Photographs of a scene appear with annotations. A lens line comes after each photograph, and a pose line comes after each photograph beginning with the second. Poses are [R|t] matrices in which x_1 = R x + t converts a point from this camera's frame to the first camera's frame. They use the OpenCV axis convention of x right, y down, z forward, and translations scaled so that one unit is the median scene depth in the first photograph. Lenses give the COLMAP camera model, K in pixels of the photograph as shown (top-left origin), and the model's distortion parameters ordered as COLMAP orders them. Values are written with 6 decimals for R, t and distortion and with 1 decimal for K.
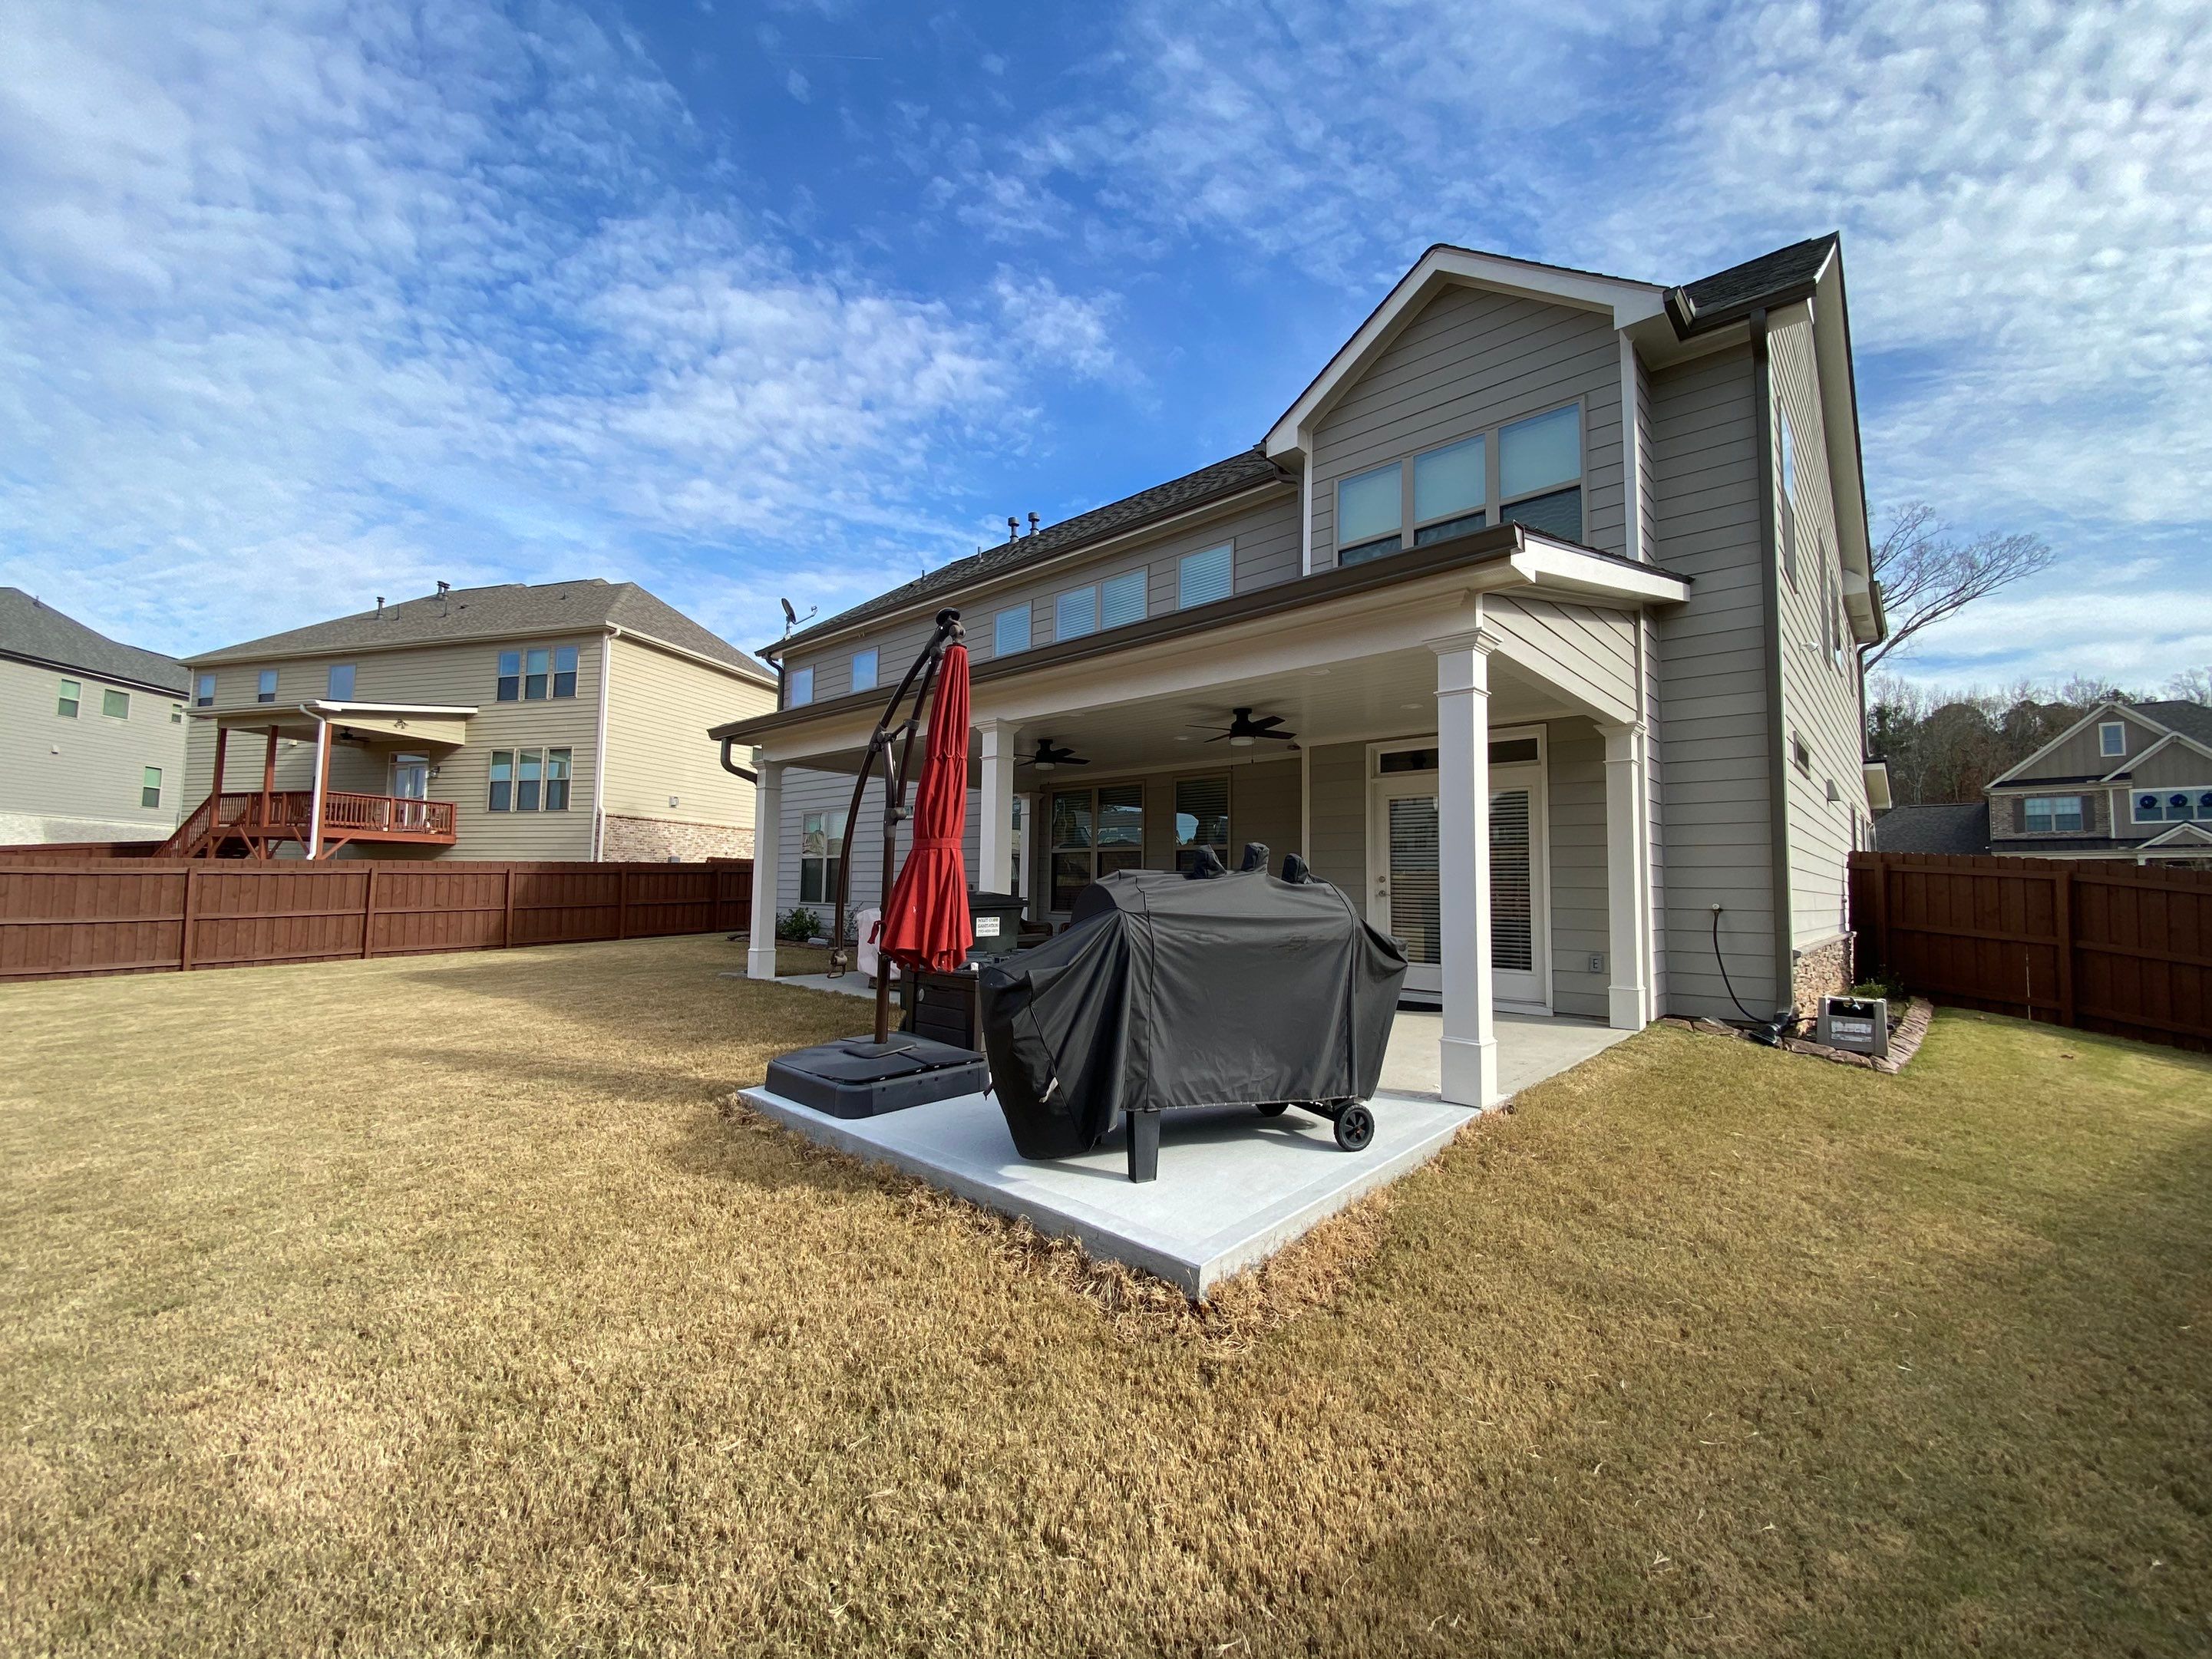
lens RADIAL K [[900.9, 0, 1109.7], [0, 900.9, 815.0], [0, 0, 1]] dist [-0.001056, -0.012555]
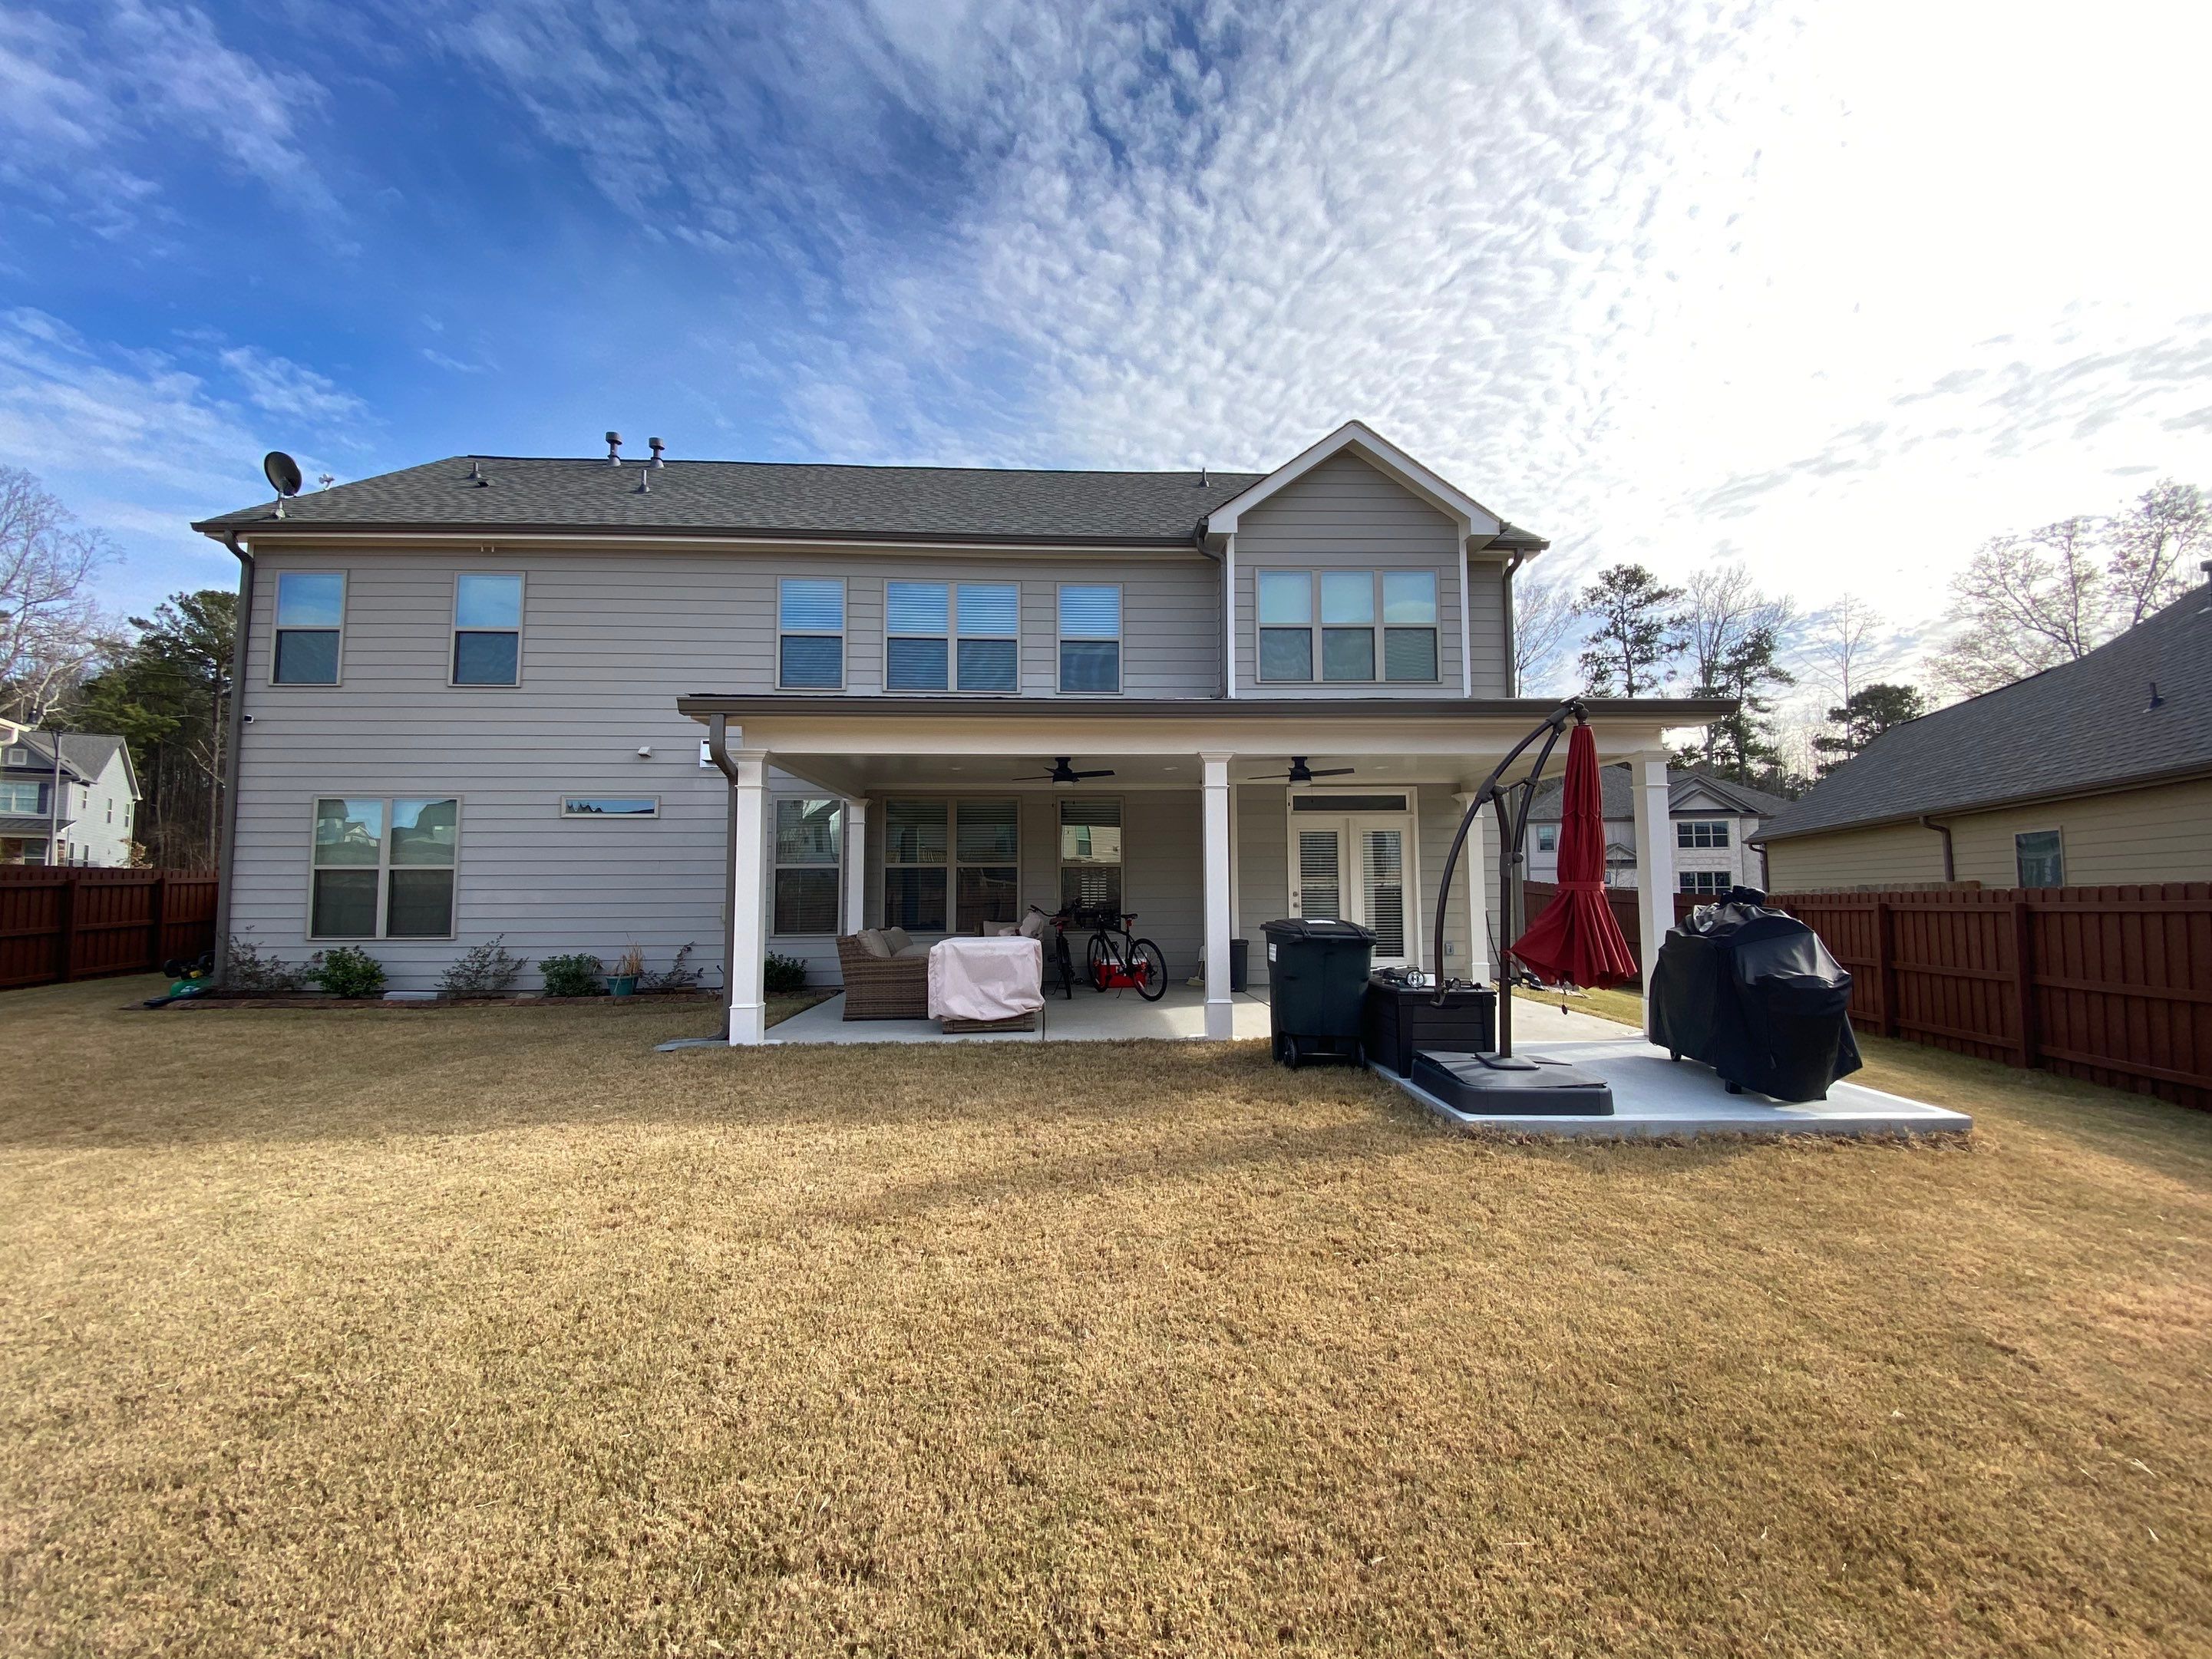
lens RADIAL K [[900.9, 0, 1091.0], [0, 900.9, 834.0], [0, 0, 1]] dist [0.016661, -0.017700]
pose [[0.698500, 0.026445, 0.715121, -0.370670], [-0.044595, 0.998983, 0.006615, -0.005068], [-0.714219, -0.036511, 0.698969, 0.140984]]
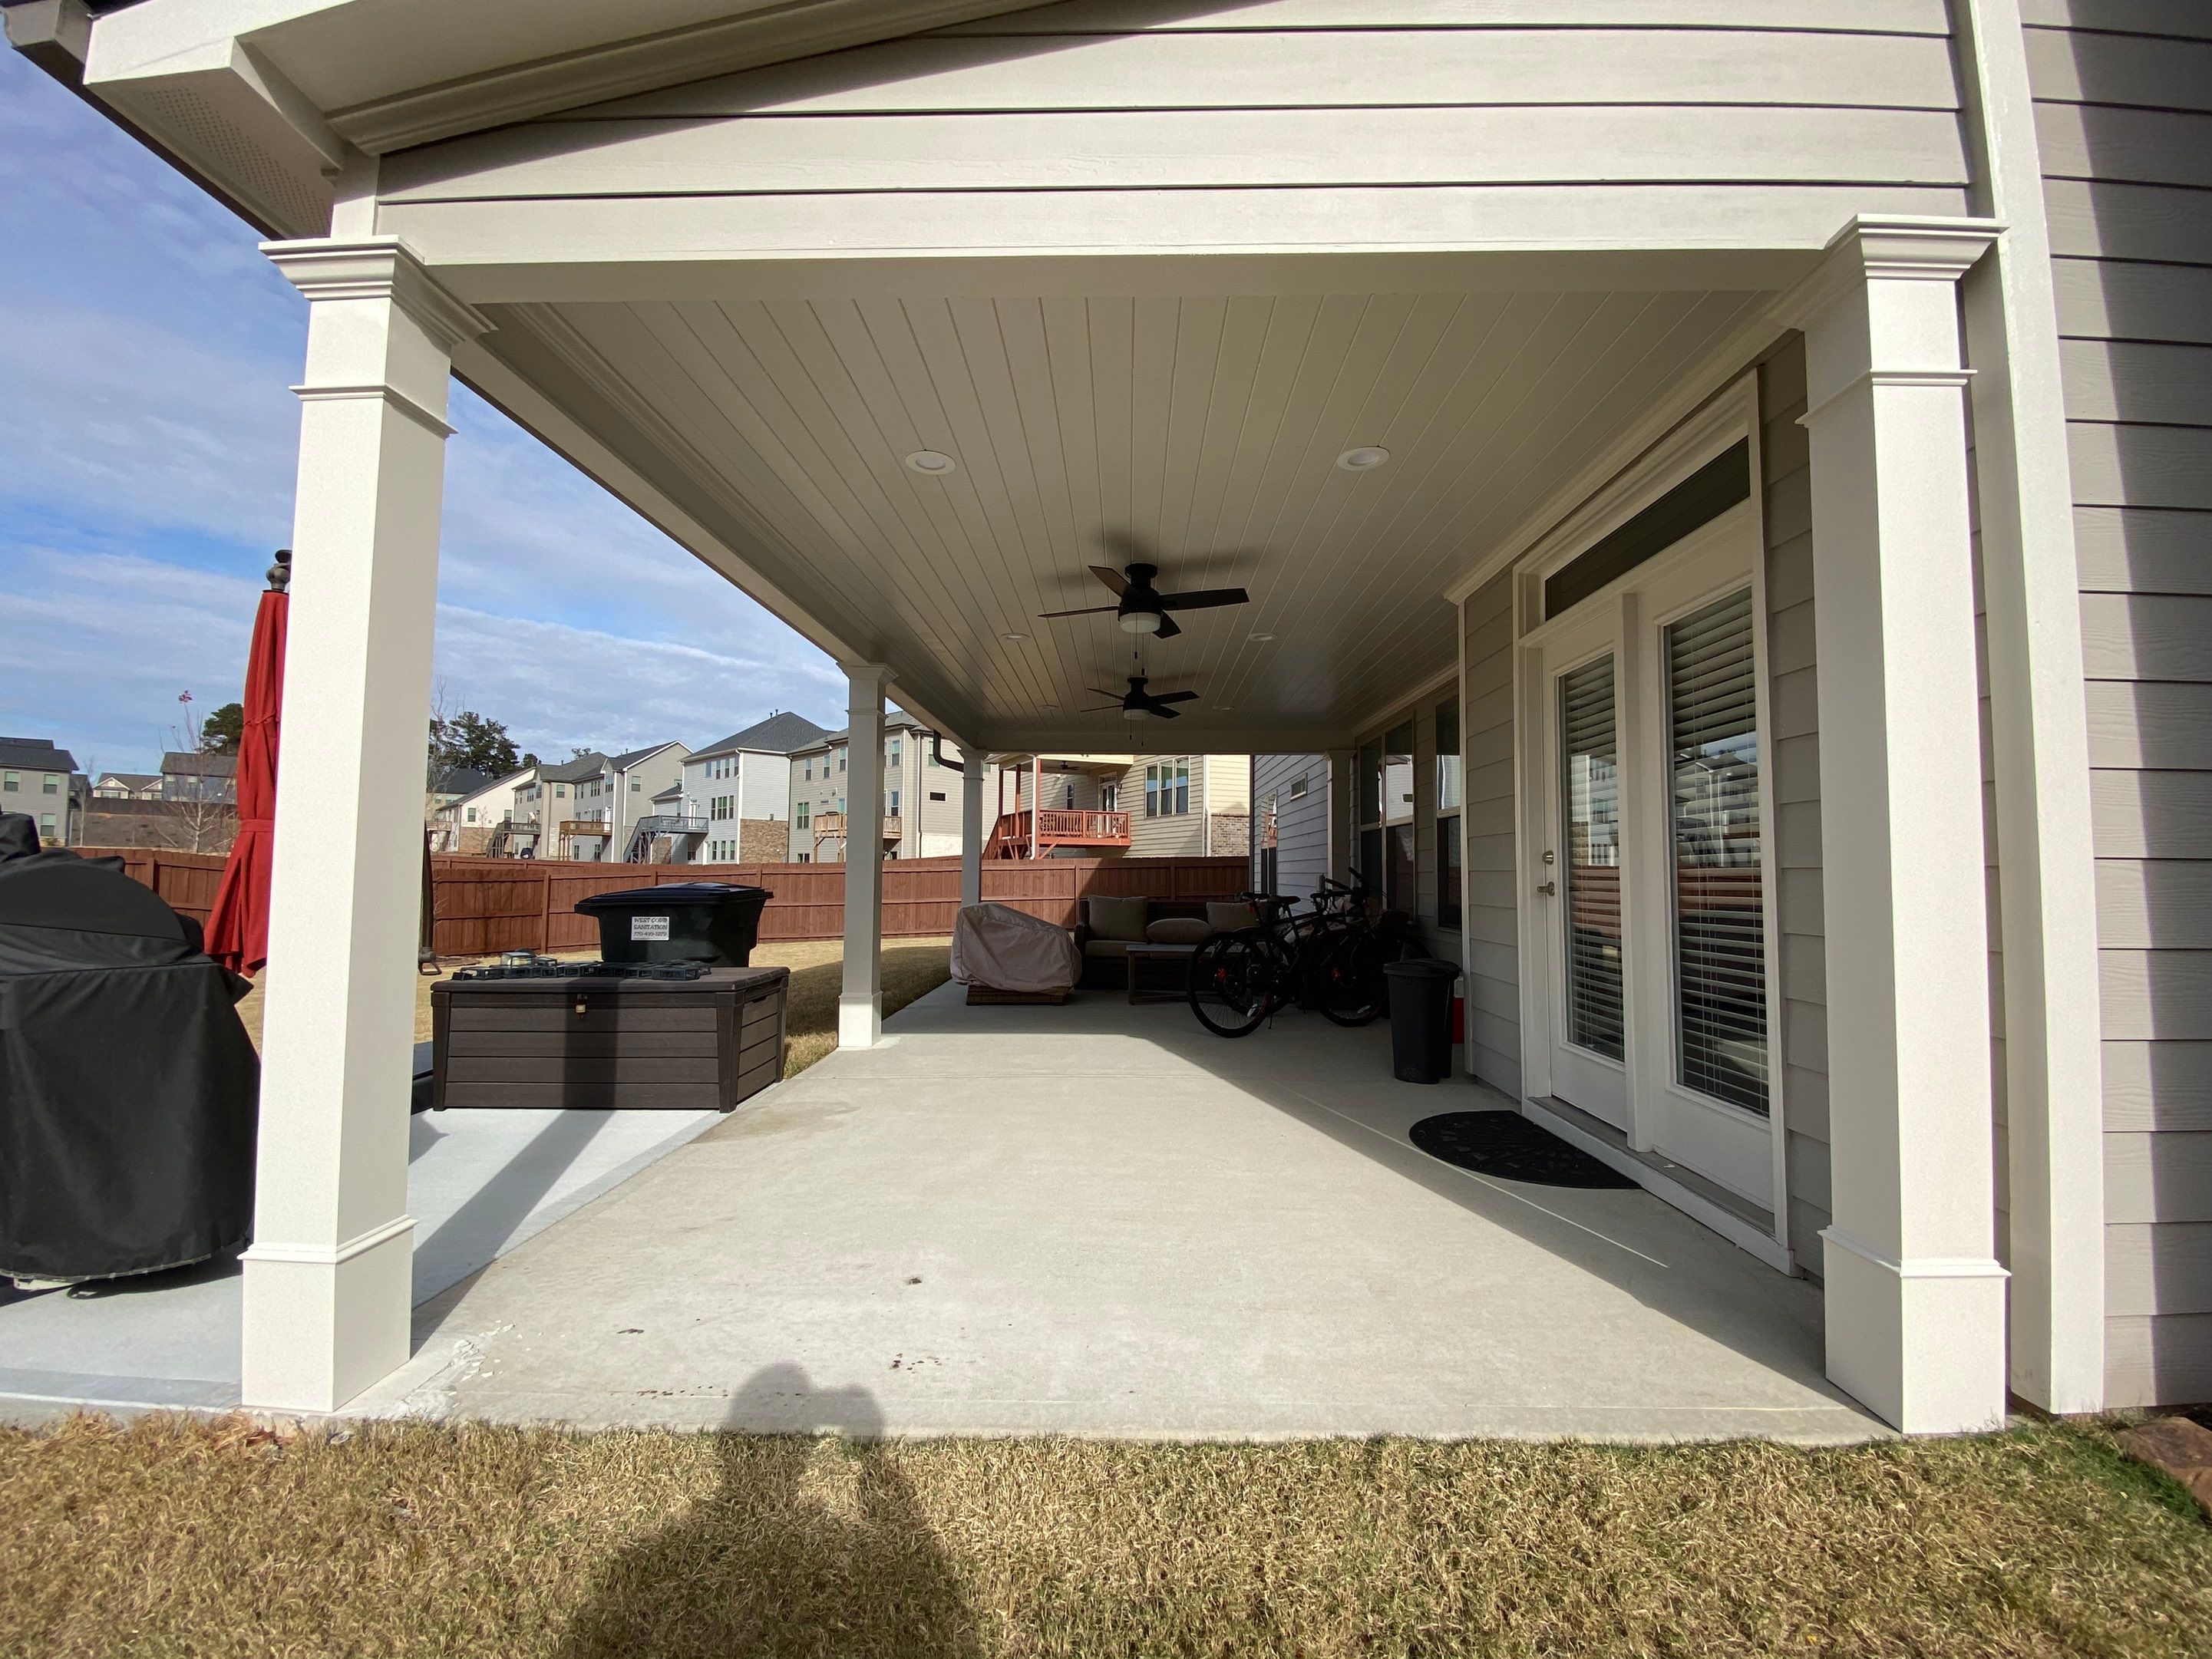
lens RADIAL K [[893.8, 0, 1102.2], [0, 893.8, 828.5], [0, 0, 1]] dist [0.015744, -0.017556]
pose [[0.672352, -0.044882, -0.738870, 0.188725], [0.061292, 0.998108, -0.004855, 0.016991], [0.737690, -0.042023, 0.673831, 0.198329]]
